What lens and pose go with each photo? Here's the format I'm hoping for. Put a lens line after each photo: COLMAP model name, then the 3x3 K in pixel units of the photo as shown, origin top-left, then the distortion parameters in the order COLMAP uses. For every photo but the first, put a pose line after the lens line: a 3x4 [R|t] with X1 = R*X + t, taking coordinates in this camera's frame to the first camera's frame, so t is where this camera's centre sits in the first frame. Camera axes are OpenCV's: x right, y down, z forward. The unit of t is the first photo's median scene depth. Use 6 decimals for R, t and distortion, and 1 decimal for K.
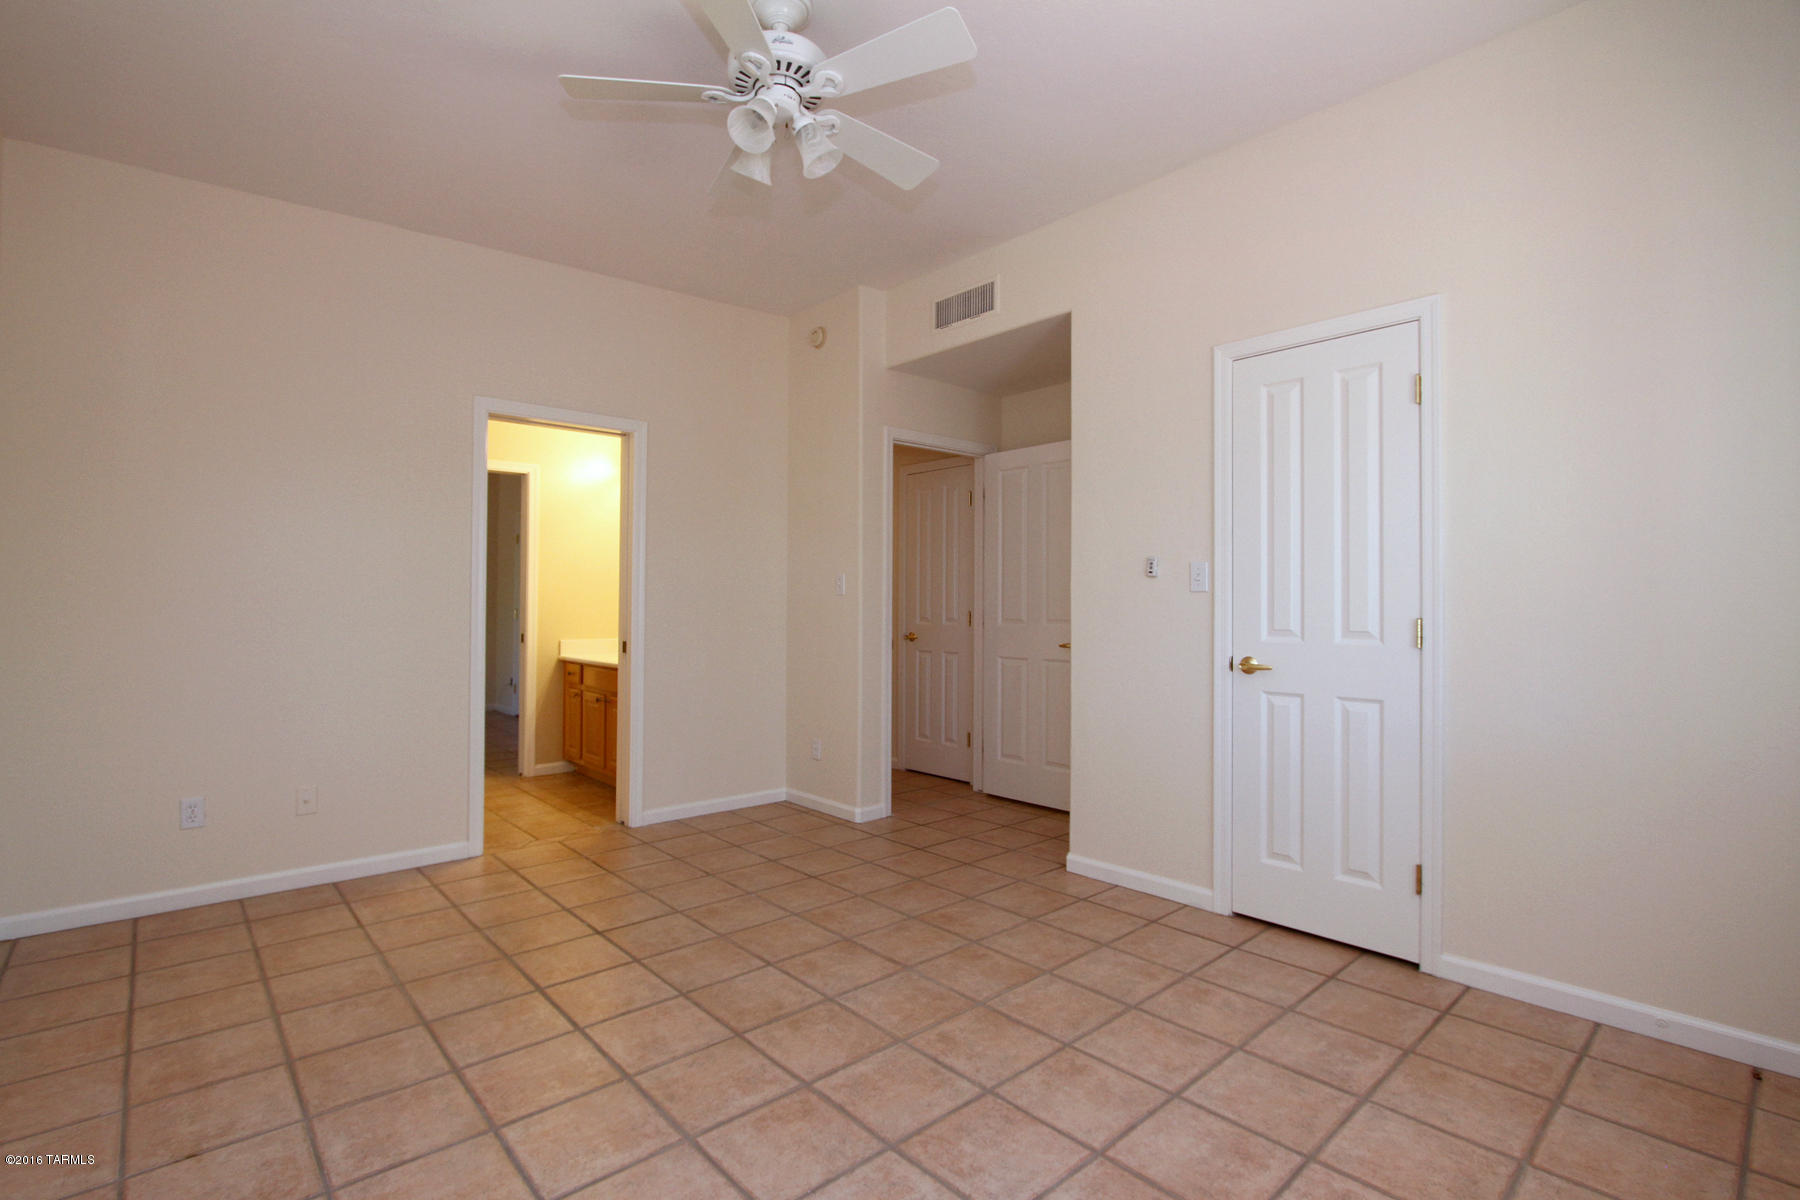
lens RADIAL K [[875.6, 0, 900.8], [0, 875.6, 593.8], [0, 0, 1]] dist [-0.016035, -0.000046]
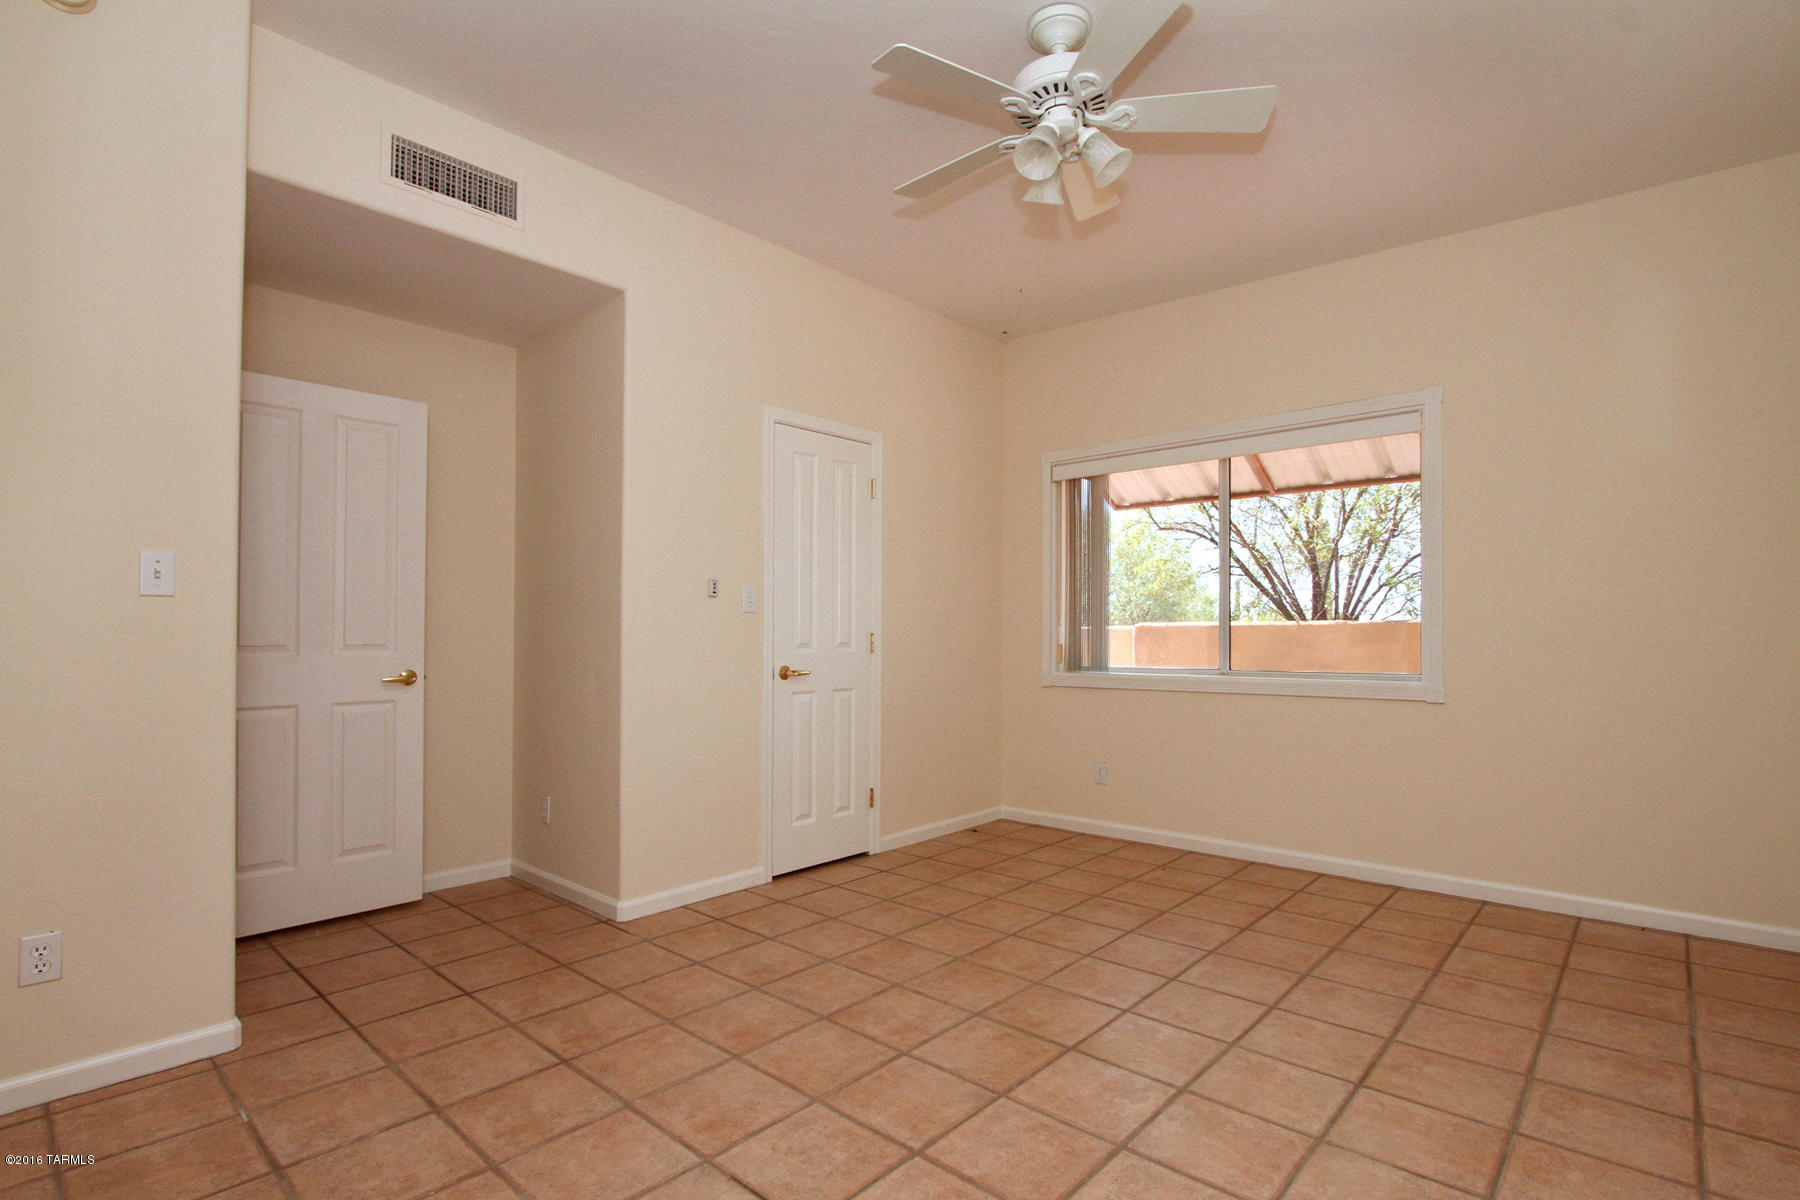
lens RADIAL K [[875.6, 0, 897.7], [0, 875.6, 639.8], [0, 0, 1]] dist [-0.016035, -0.000046]
pose [[-0.130043, -0.002681, 0.991505, -0.973483], [-0.009853, 0.999950, 0.001411, 0.035500], [-0.991459, -0.009585, -0.130063, 1.131729]]
